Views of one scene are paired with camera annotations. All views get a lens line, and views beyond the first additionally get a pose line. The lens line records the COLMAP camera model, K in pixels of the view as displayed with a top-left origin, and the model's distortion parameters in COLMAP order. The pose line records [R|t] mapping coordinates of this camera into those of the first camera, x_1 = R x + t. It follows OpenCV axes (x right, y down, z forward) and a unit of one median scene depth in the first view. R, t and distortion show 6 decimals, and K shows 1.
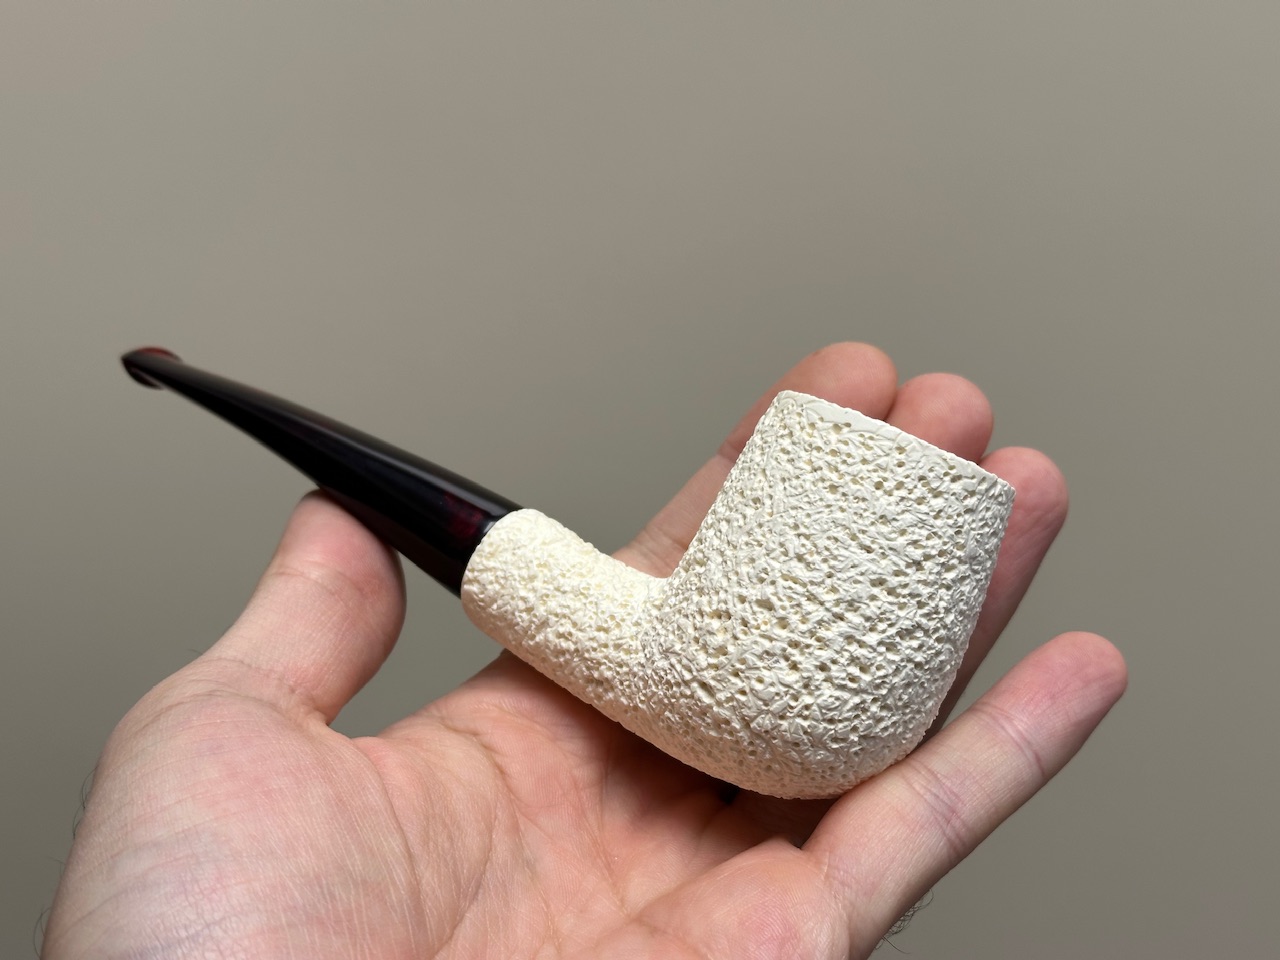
lens RADIAL K [[1774.7, 0, 638.6], [0, 1774.7, 483.1], [0, 0, 1]] dist [0.191568, 0.000000]
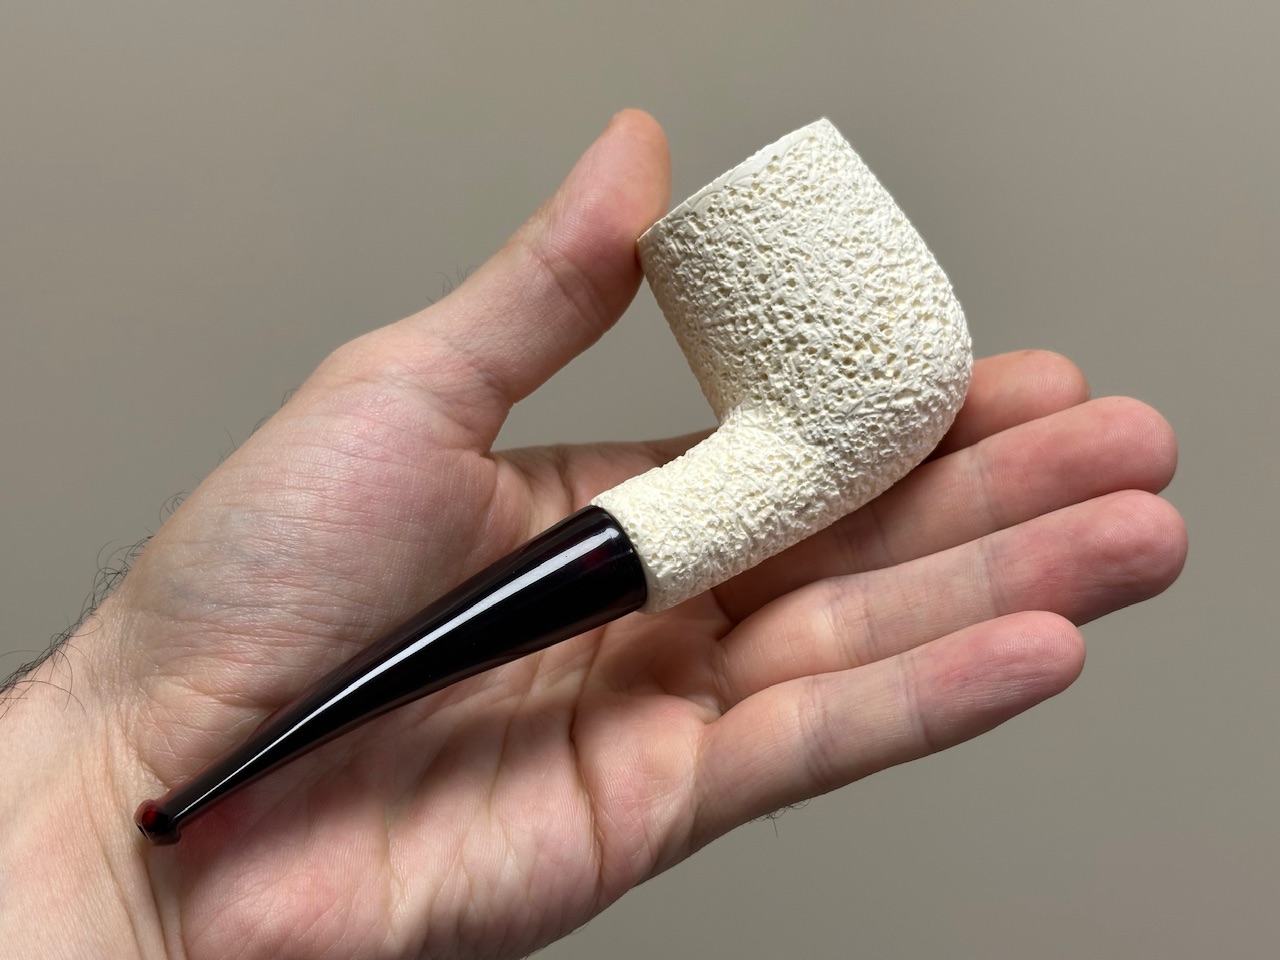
lens RADIAL K [[1774.7, 0, 637.9], [0, 1774.7, 480.8], [0, 0, 1]] dist [0.191568, 0.000000]
pose [[0.355158, -0.730339, 0.583497, -0.717853], [0.740887, 0.600545, 0.300719, -0.313530], [-0.570043, 0.325502, 0.754387, 0.272735]]
